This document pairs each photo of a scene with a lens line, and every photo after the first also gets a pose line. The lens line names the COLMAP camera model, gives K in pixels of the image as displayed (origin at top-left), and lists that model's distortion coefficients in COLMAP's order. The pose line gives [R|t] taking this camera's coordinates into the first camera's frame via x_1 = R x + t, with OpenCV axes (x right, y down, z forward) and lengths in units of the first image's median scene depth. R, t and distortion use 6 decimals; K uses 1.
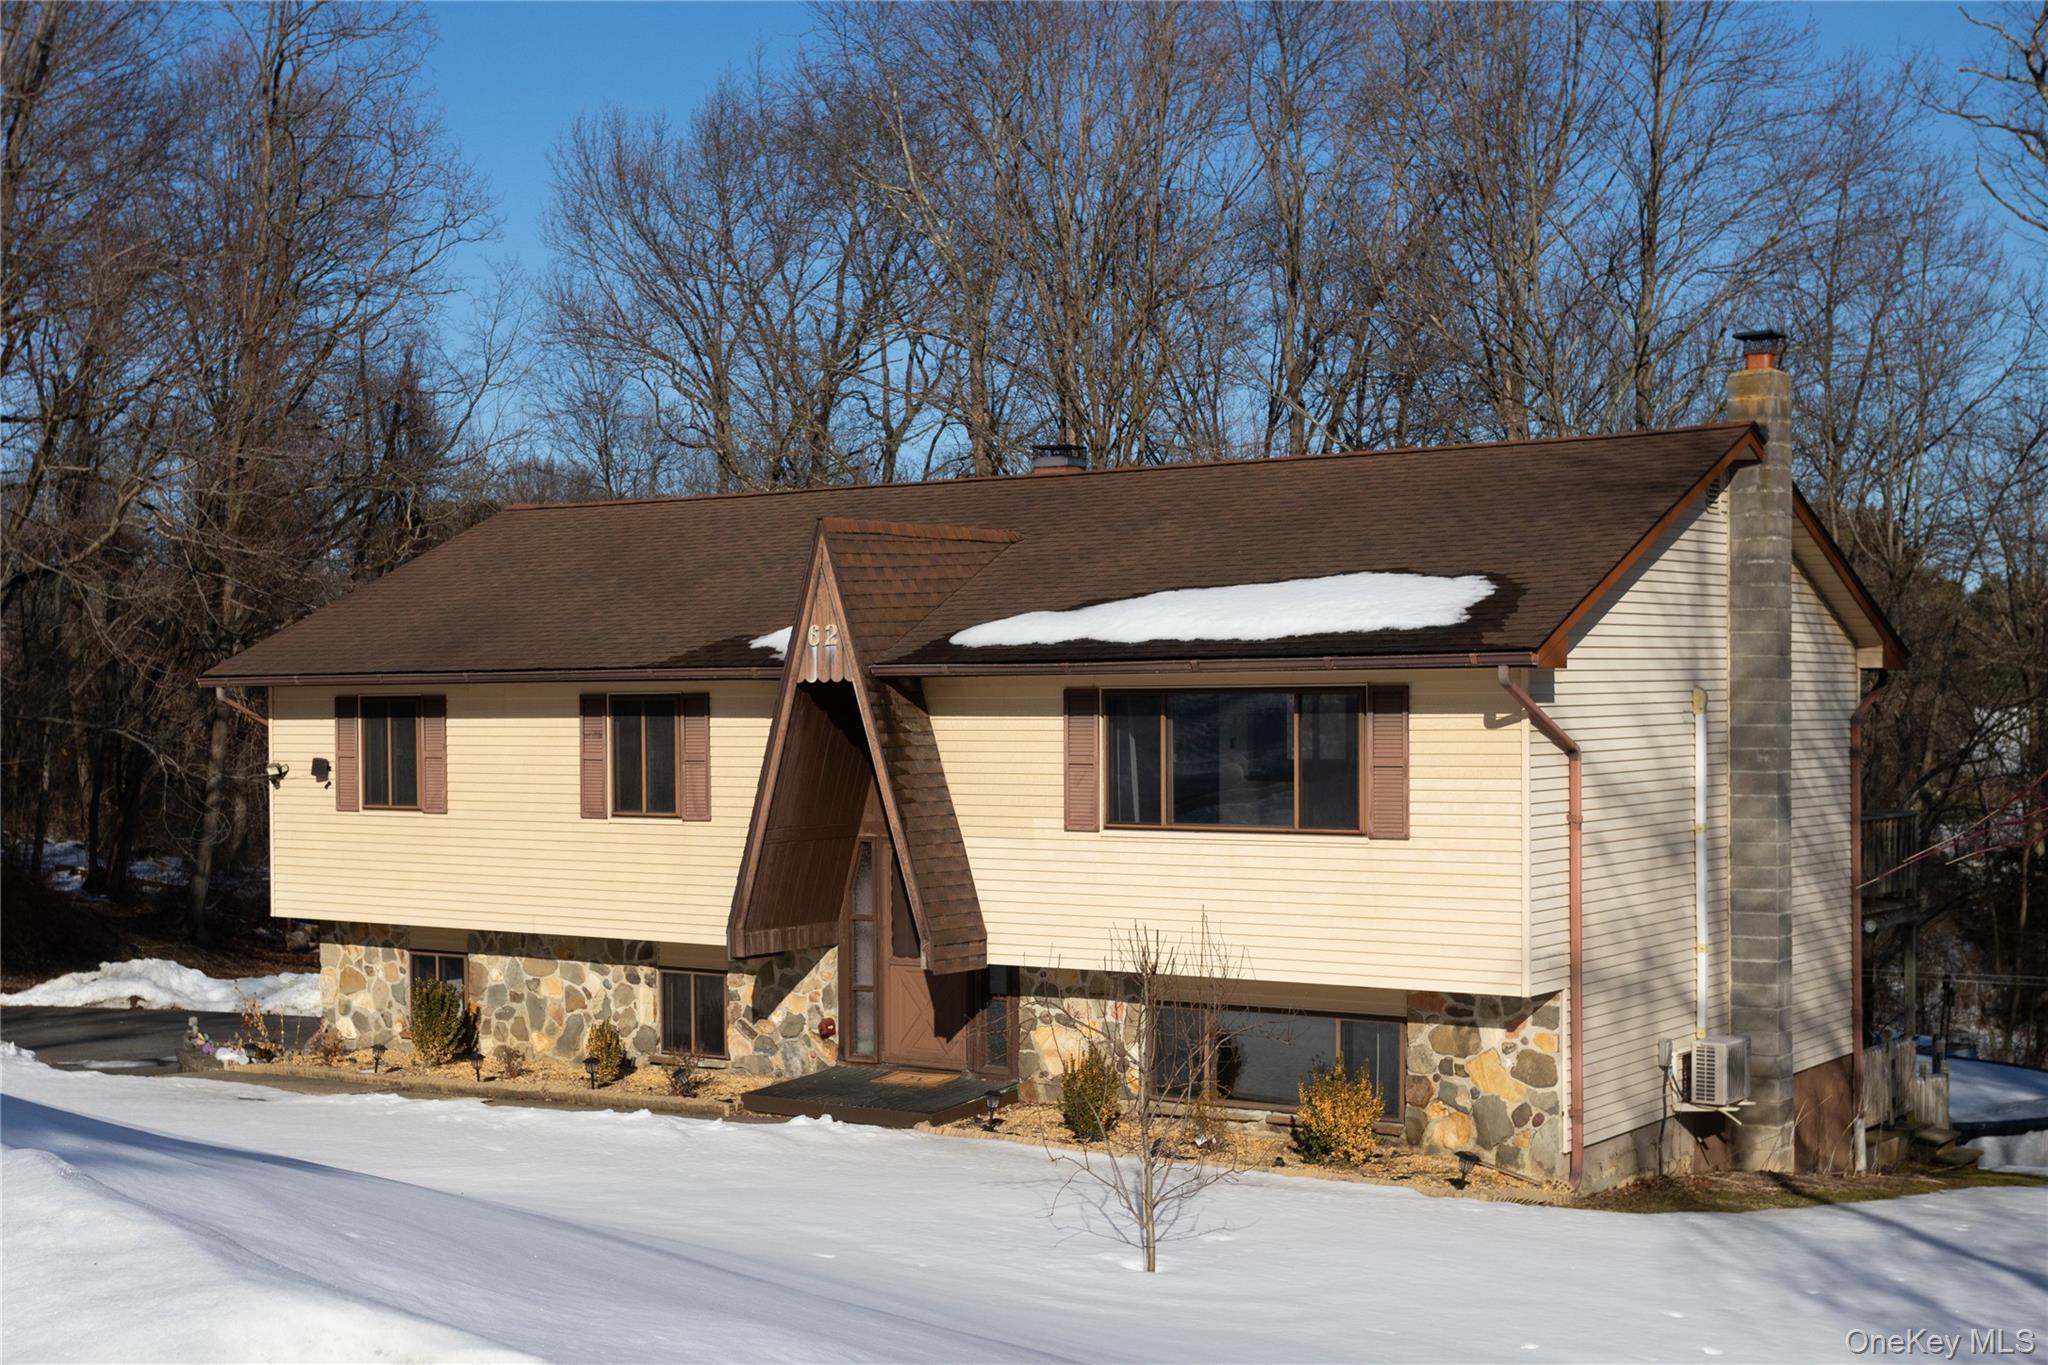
lens RADIAL K [[2676.1, 0, 1024.0], [0, 2676.1, 682.5], [0, 0, 1]] dist [0.169830, -1.429864]
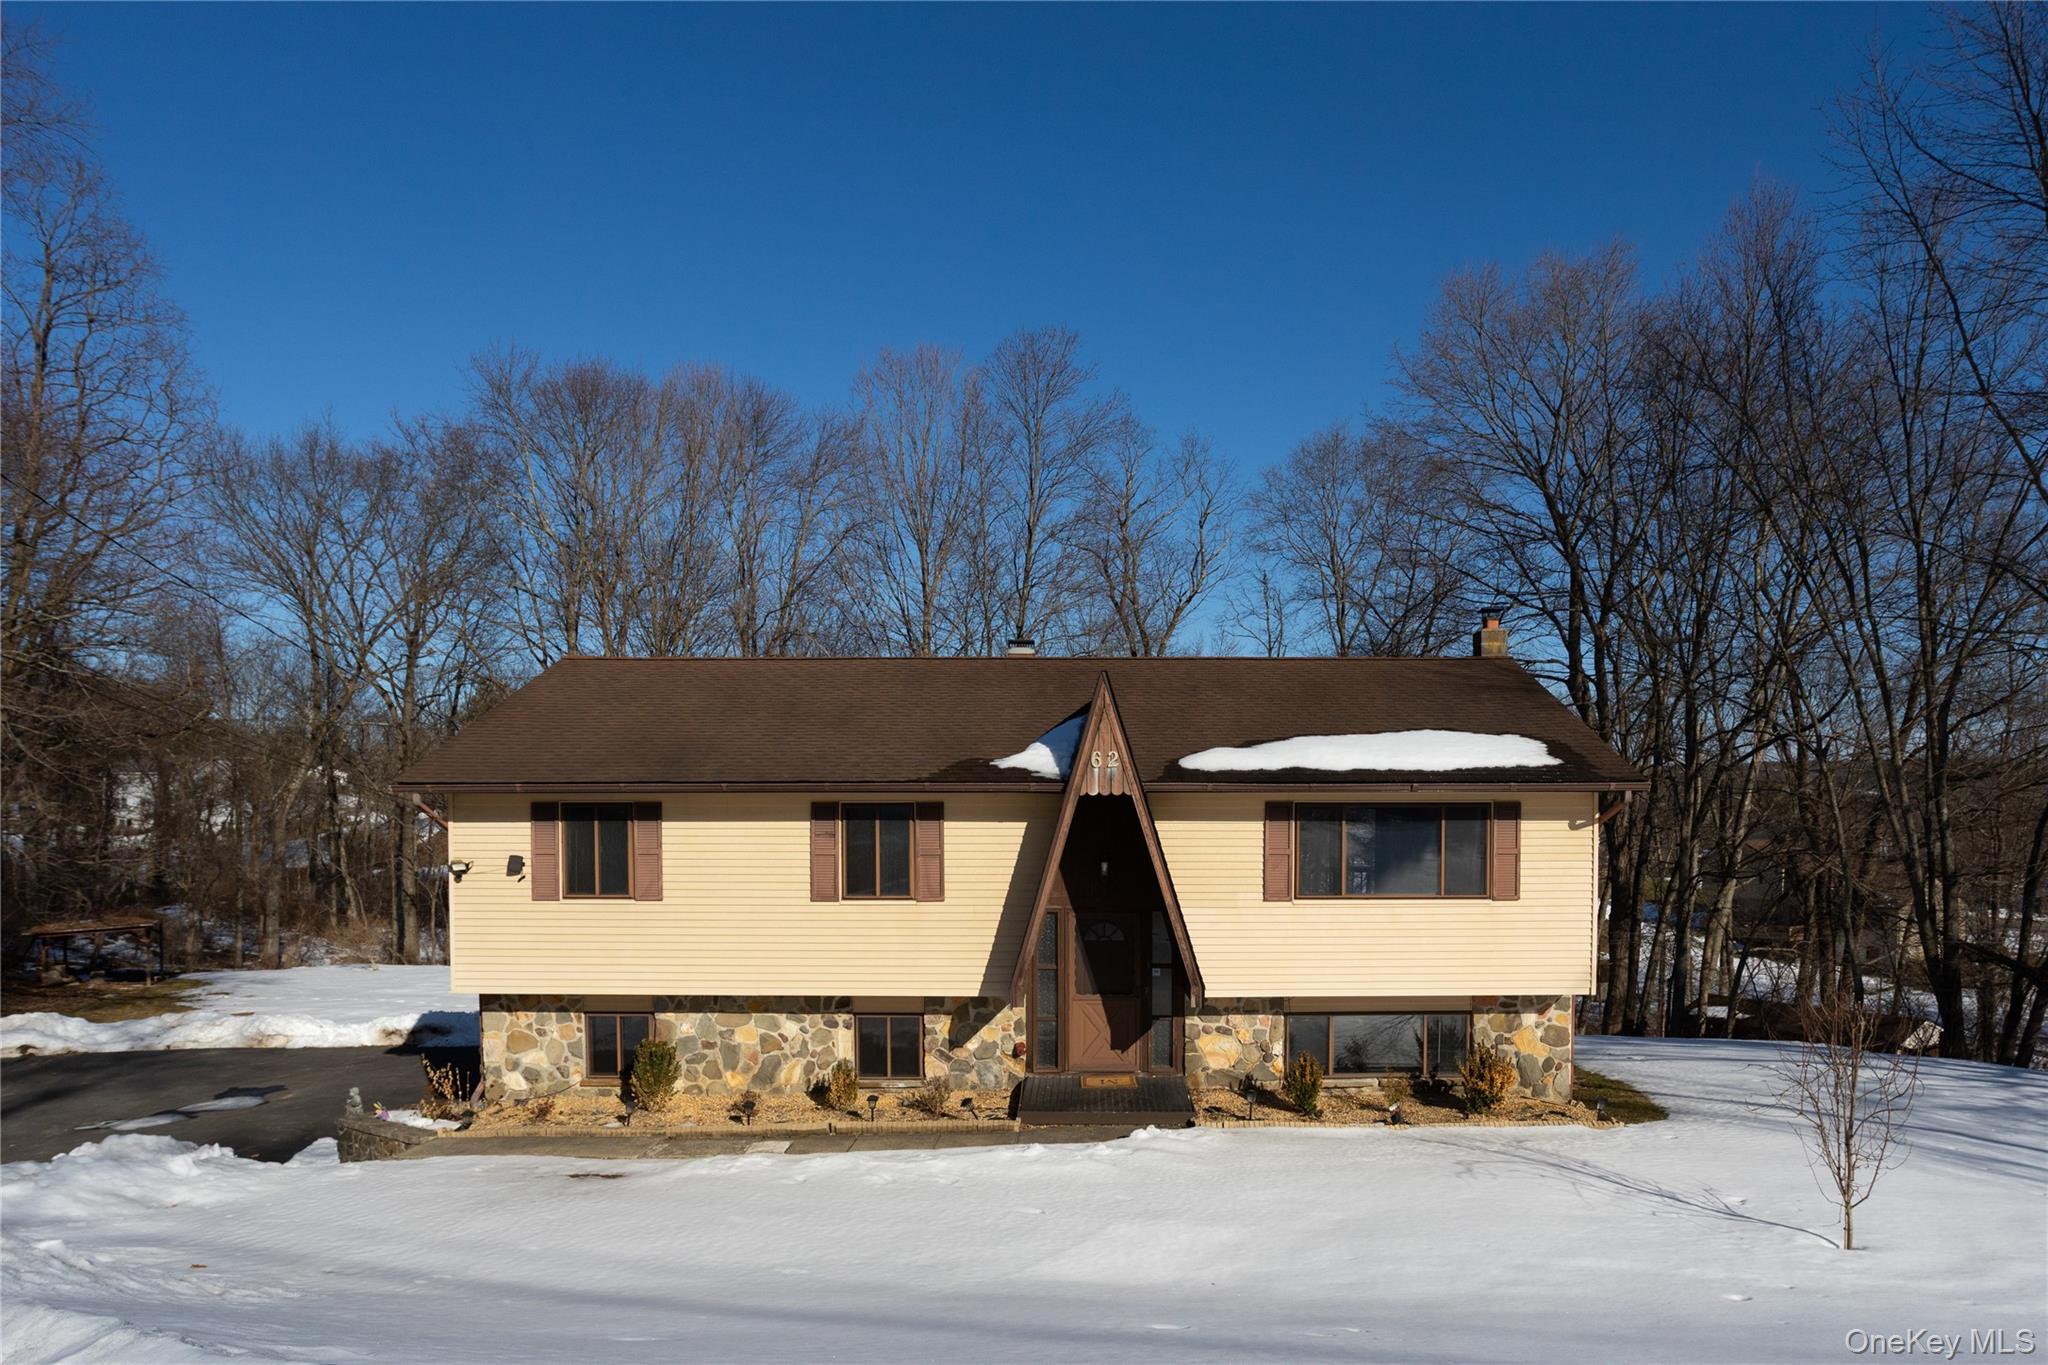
lens RADIAL K [[1121.0, 0, 1024.1], [0, 1121.0, 816.0], [0, 0, 1]] dist [-0.034299, 0.000634]
pose [[0.820681, 0.005183, 0.571364, -0.387951], [-0.009702, 0.999941, 0.004865, 0.007294], [-0.571305, -0.009536, 0.820683, 0.523530]]
